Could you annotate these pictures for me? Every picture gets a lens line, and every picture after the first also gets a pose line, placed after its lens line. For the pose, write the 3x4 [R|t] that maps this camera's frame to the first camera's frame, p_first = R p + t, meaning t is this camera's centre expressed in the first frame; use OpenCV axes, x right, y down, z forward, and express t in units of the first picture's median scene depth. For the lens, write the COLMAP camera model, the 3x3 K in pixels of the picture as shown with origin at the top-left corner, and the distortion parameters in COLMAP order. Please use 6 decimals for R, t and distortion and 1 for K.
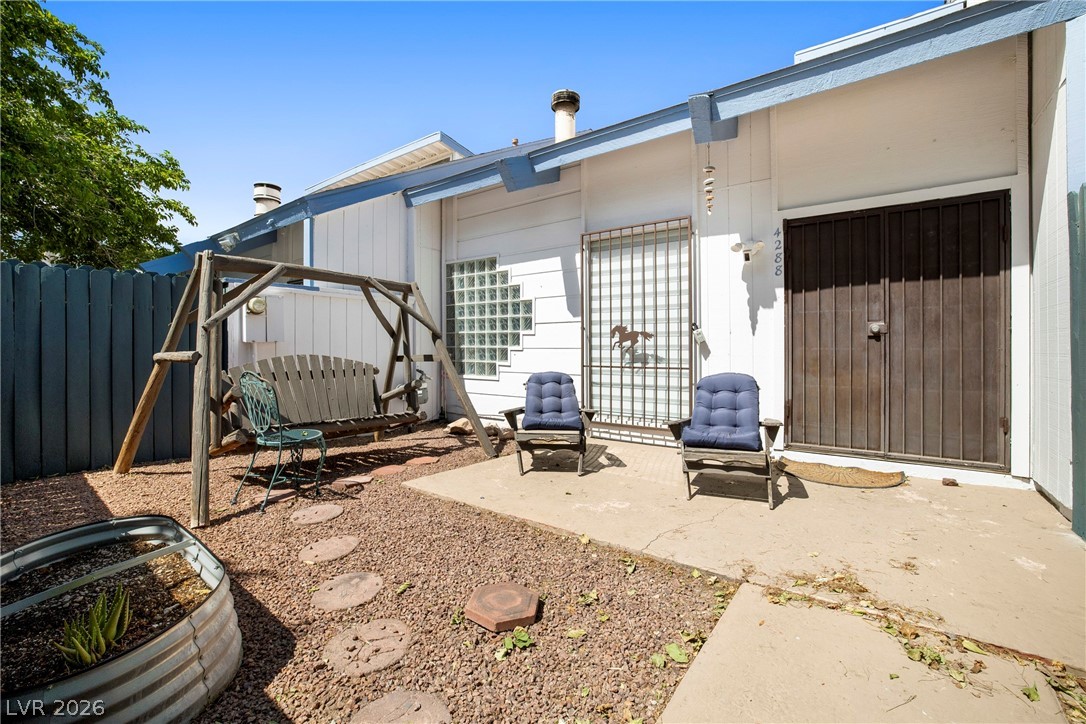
lens RADIAL K [[465.4, 0, 544.1], [0, 465.4, 352.5], [0, 0, 1]] dist [-0.038892, 0.012711]
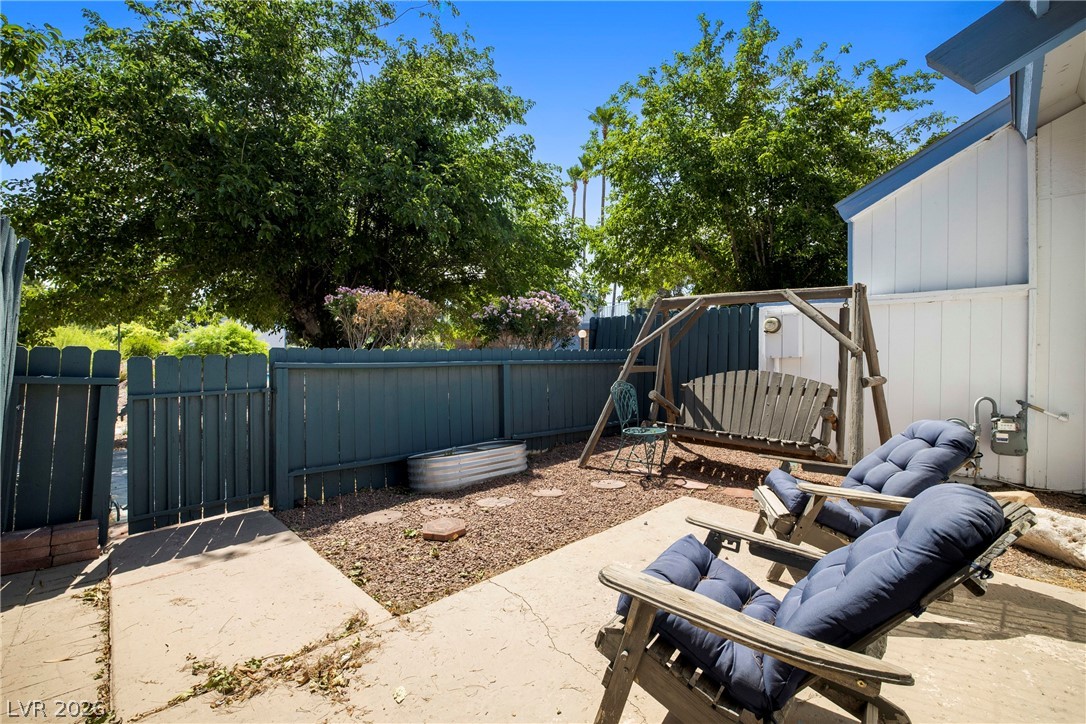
lens RADIAL K [[465.4, 0, 544.1], [0, 465.4, 352.5], [0, 0, 1]] dist [-0.038892, 0.012711]
pose [[-0.147013, -0.001469, -0.989134, 0.506673], [-0.005960, 0.999982, -0.000599, -0.027993], [0.989117, 0.005808, -0.147019, 0.540285]]
